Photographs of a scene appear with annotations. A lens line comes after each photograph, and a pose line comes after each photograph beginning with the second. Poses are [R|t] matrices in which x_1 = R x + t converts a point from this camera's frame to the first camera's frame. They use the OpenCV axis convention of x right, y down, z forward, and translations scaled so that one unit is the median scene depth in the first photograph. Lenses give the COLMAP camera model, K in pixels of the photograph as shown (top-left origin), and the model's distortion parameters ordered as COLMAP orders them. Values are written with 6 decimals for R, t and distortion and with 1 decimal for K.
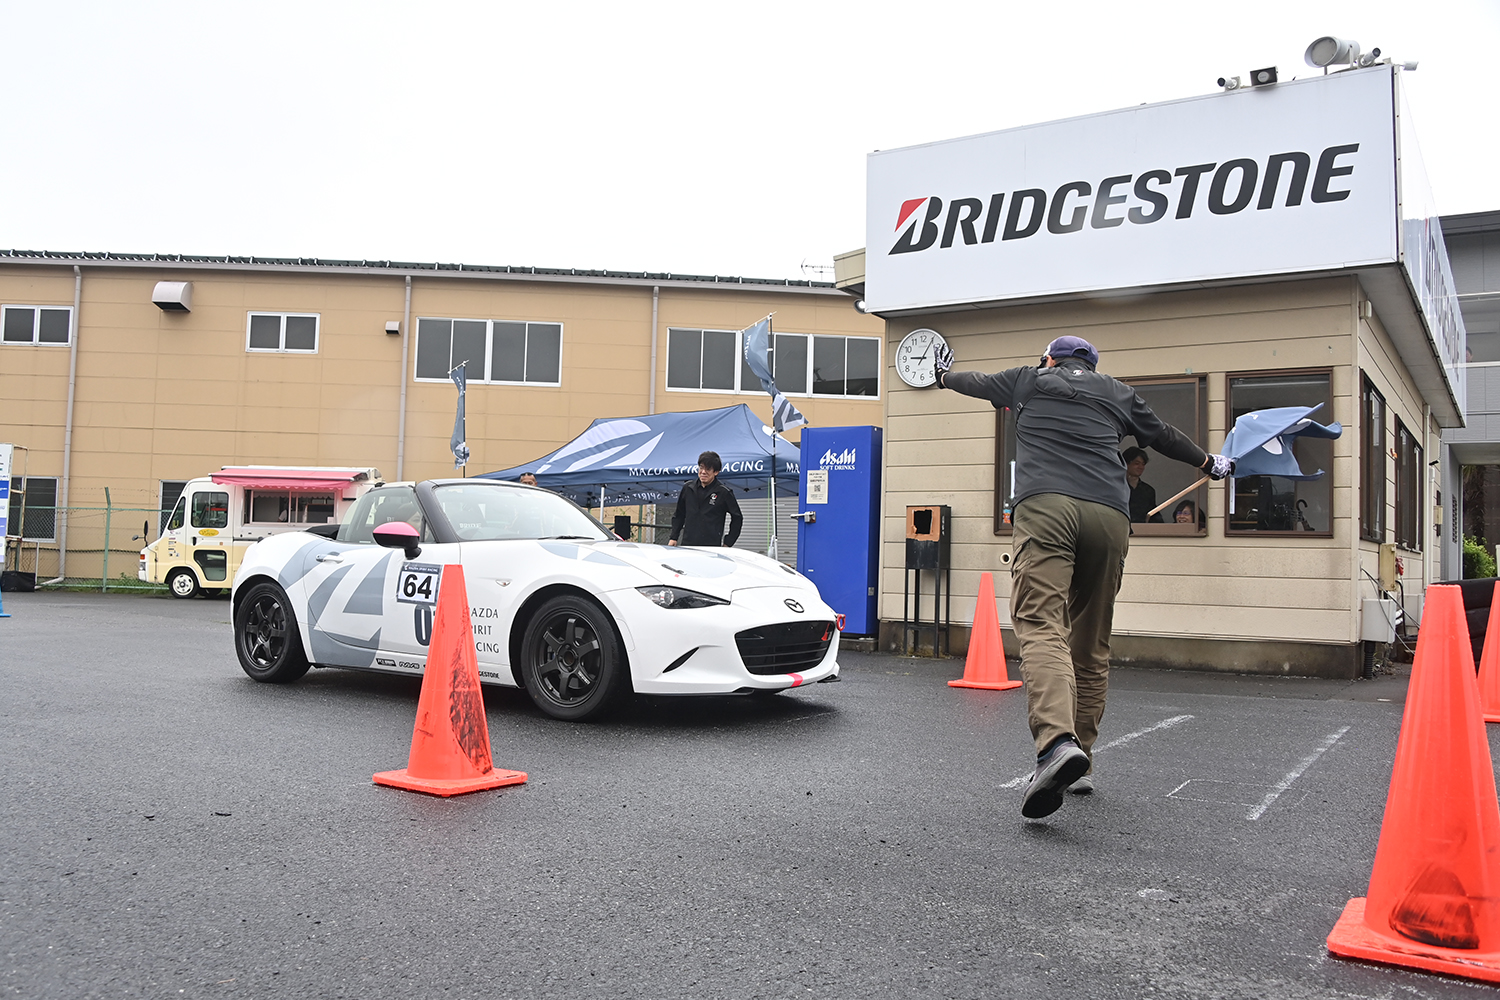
lens RADIAL K [[1217.1, 0, 750.0], [0, 1217.1, 500.0], [0, 0, 1]] dist [-0.002763, 0.009237]
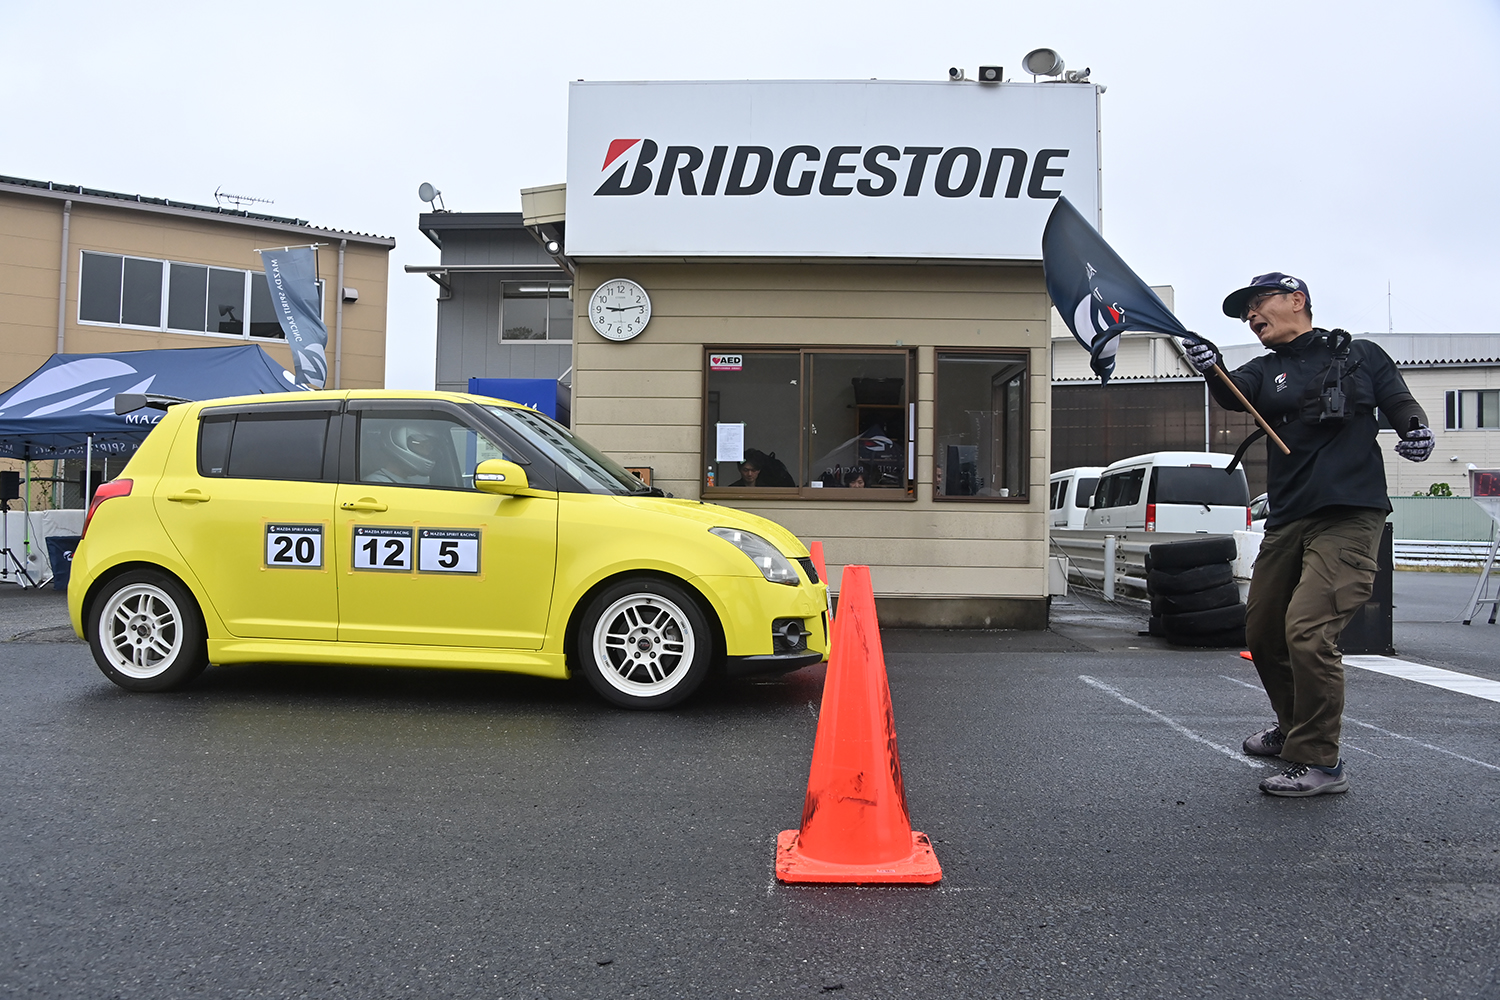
lens RADIAL K [[1202.2, 0, 750.0], [0, 1202.2, 500.0], [0, 0, 1]] dist [-0.053813, -0.006590]
pose [[0.871893, 0.000645, 0.489696, -0.252834], [-0.018443, 0.999333, 0.031521, -0.001276], [-0.489349, -0.036514, 0.871323, 0.158430]]
